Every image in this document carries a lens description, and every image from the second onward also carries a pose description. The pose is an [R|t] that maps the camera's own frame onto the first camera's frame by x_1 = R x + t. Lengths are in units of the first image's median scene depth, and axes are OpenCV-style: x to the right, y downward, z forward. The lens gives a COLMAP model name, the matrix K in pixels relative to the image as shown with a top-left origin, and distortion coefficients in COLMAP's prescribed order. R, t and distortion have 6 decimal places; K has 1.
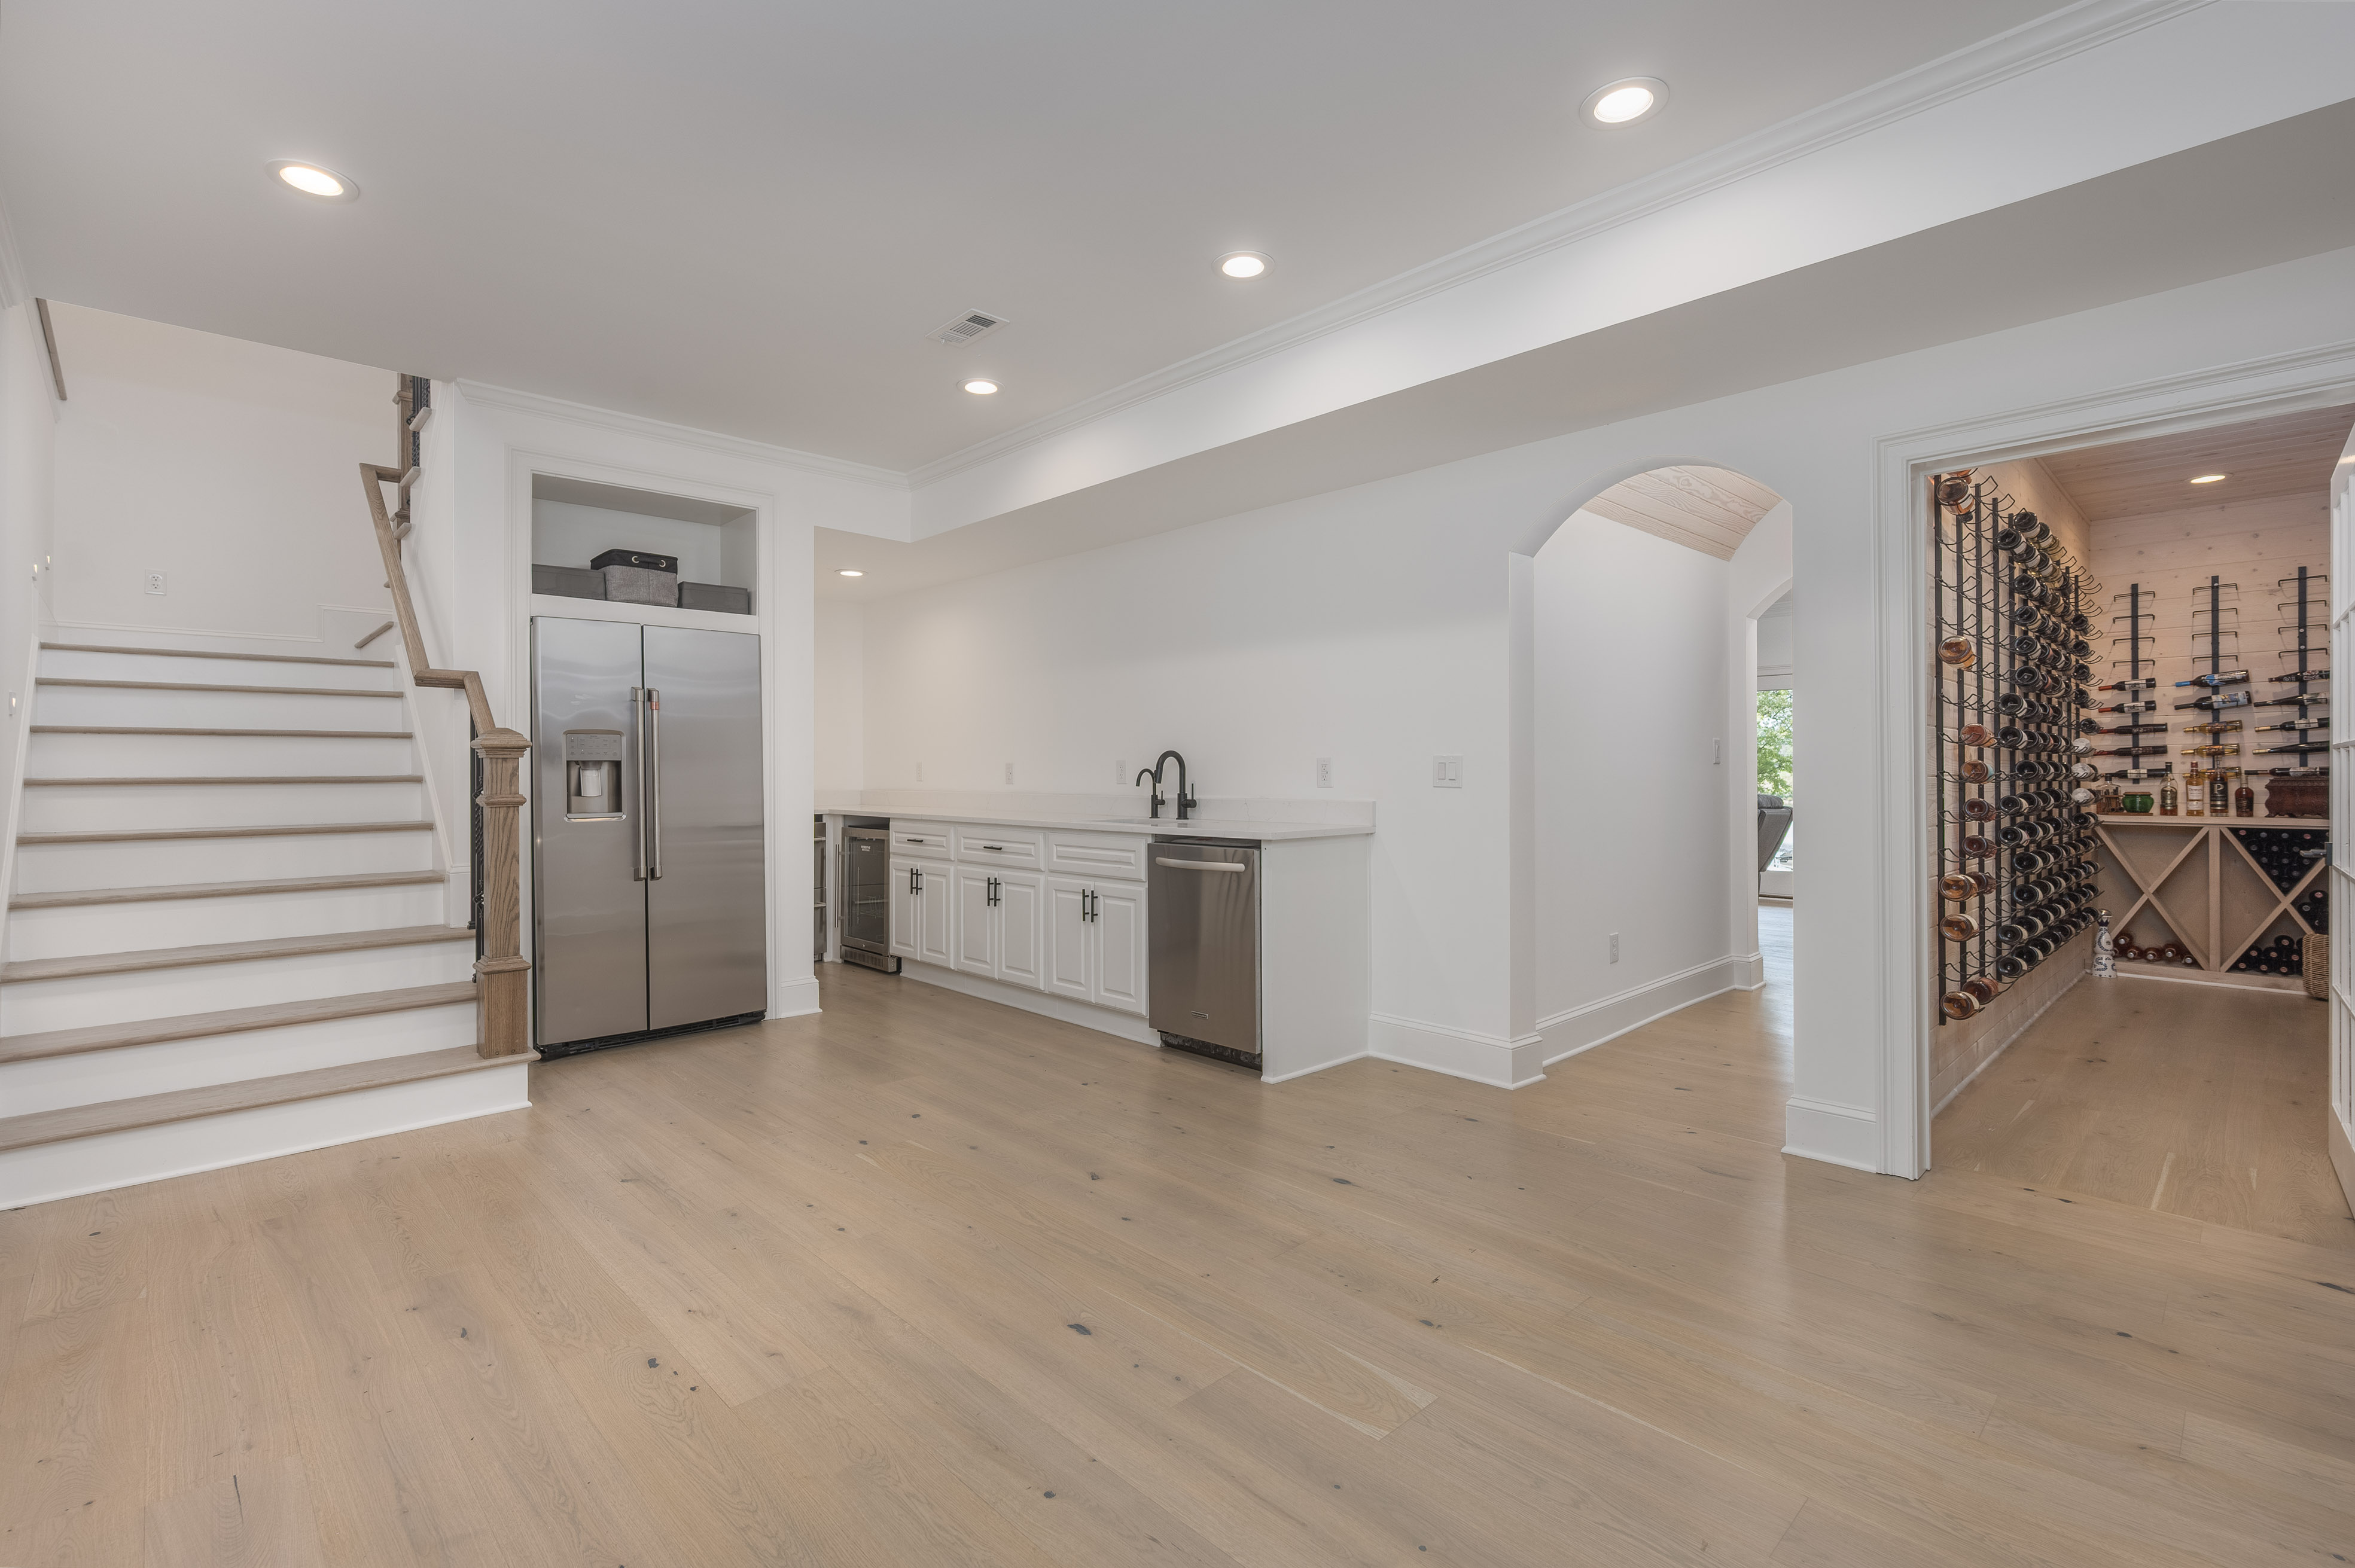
lens RADIAL K [[1058.9, 0, 1179.6], [0, 1058.9, 772.1], [0, 0, 1]] dist [-0.001668, -0.000142]
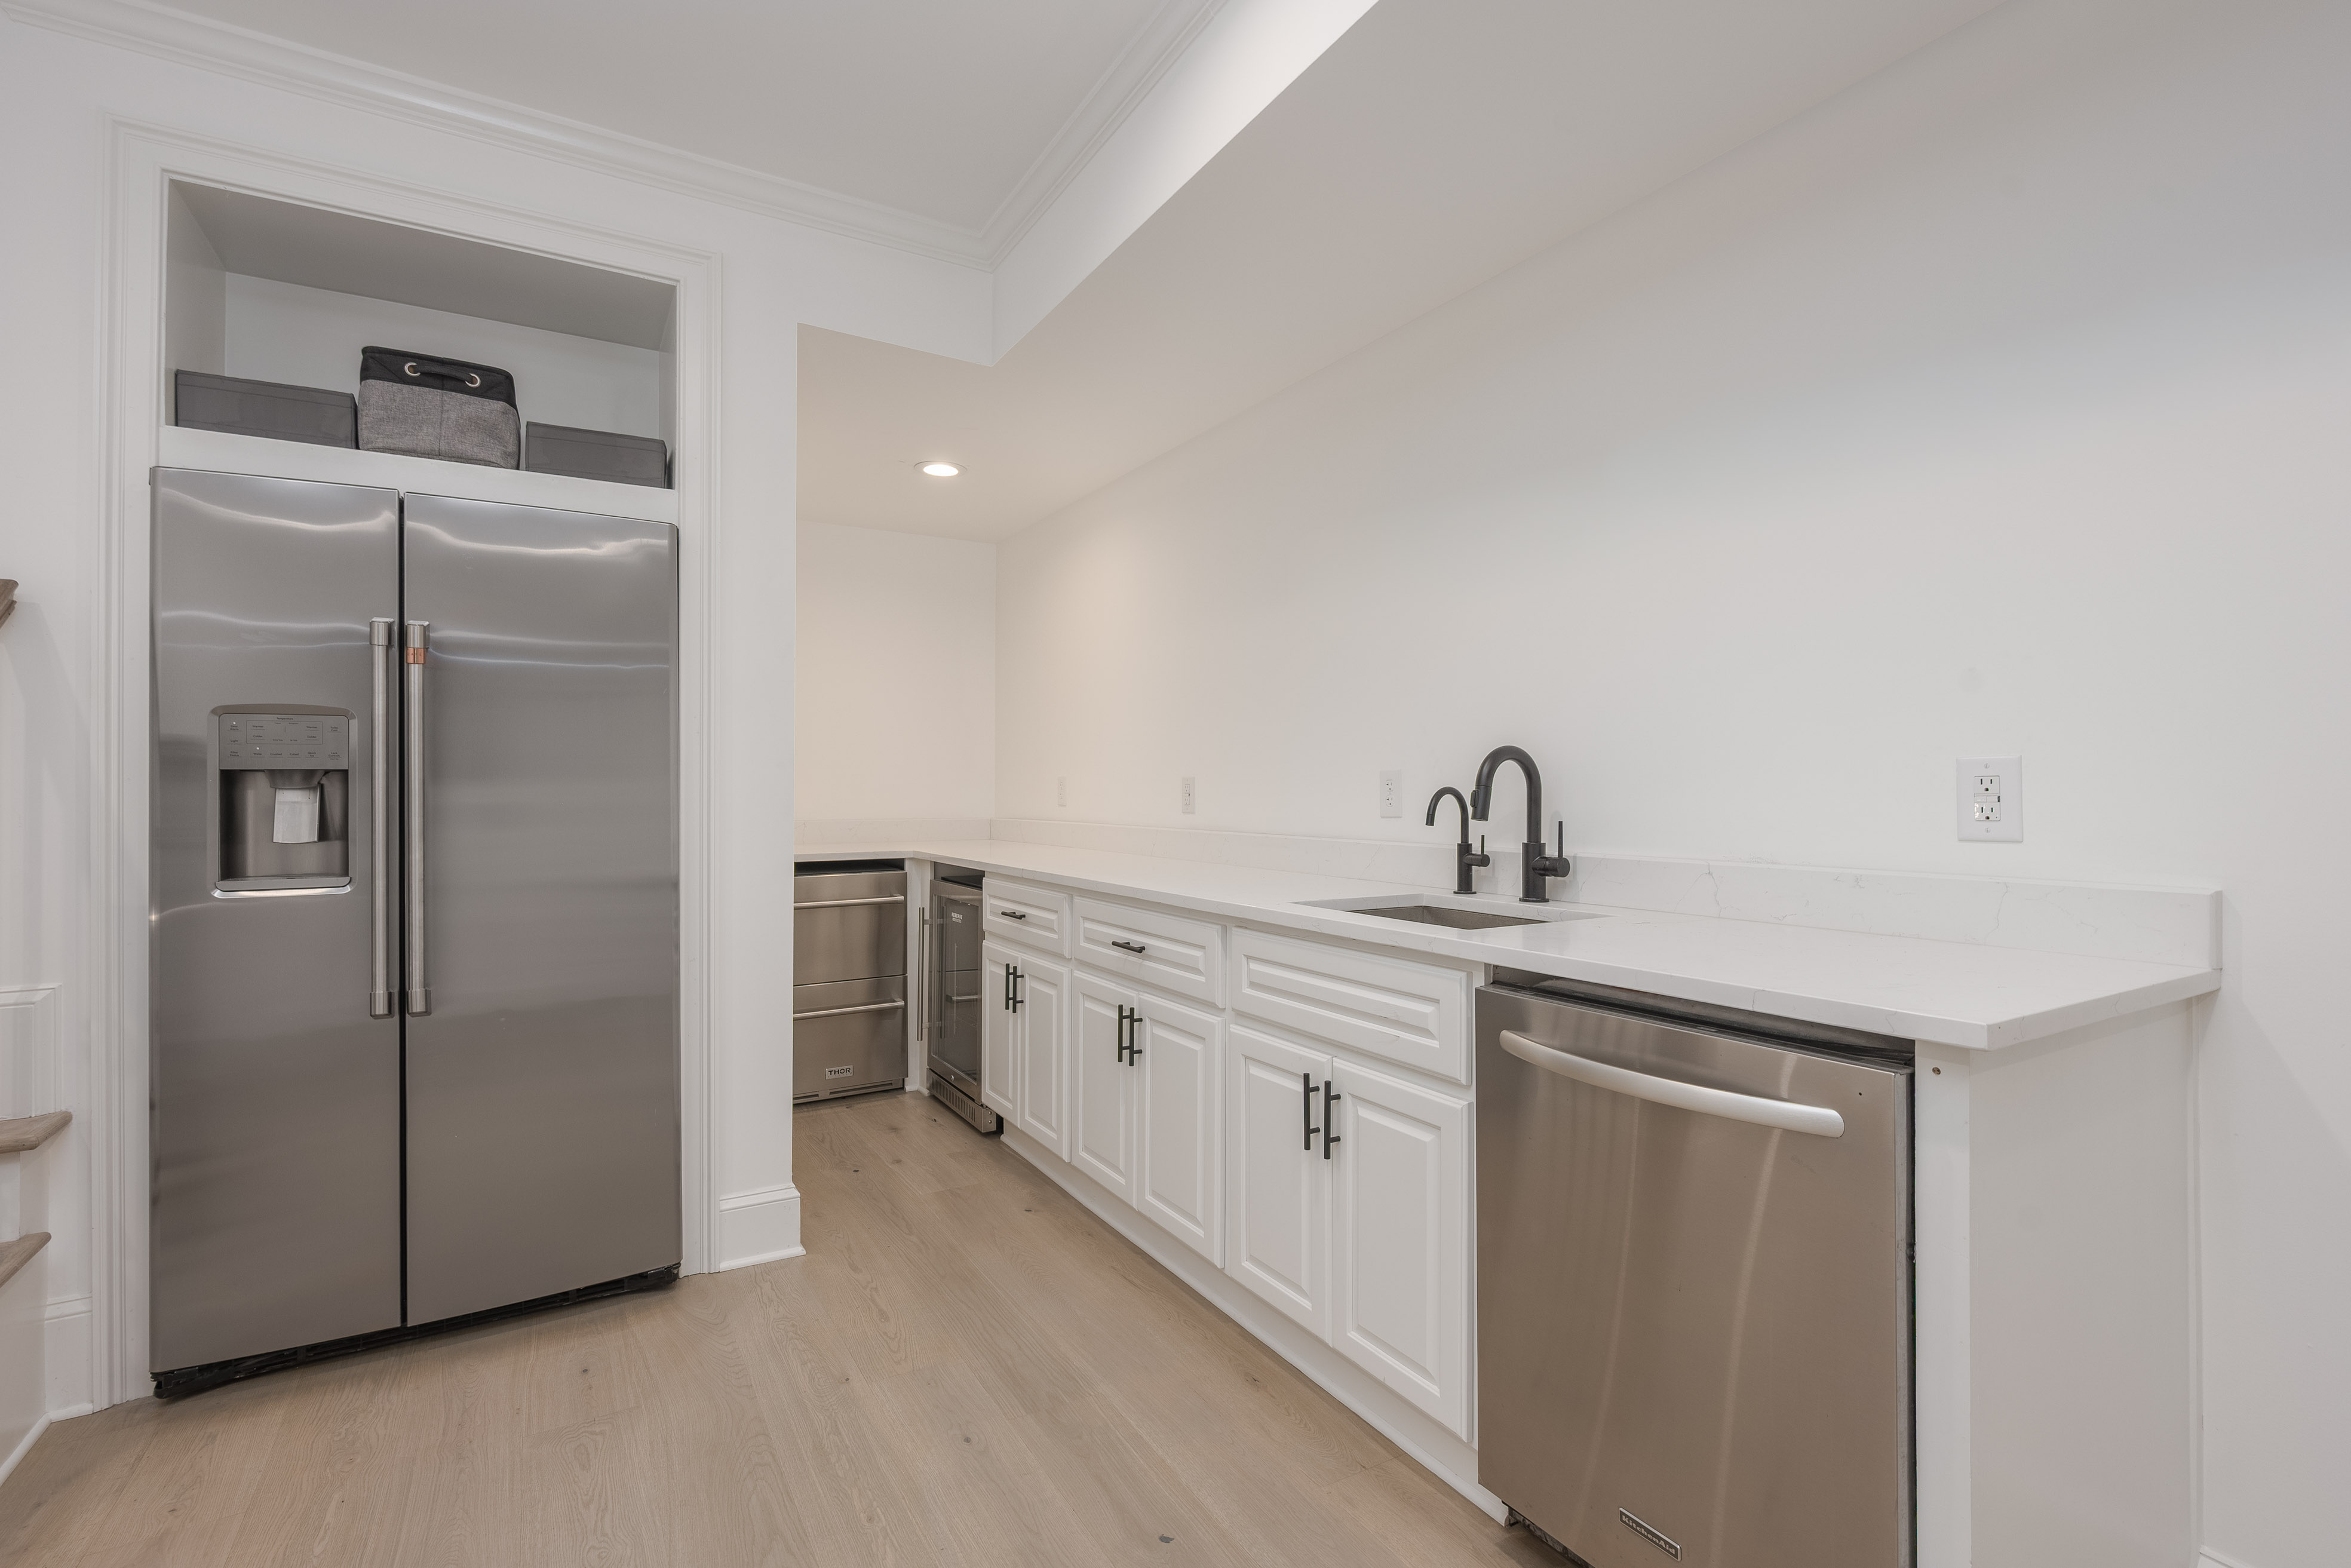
lens RADIAL K [[1057.3, 0, 1177.6], [0, 1057.3, 772.2], [0, 0, 1]] dist [-0.001668, -0.000142]
pose [[0.972784, -0.001360, -0.231712, -0.040507], [-0.002384, 0.999871, -0.015880, -0.002255], [0.231703, 0.016000, 0.972655, 0.544840]]
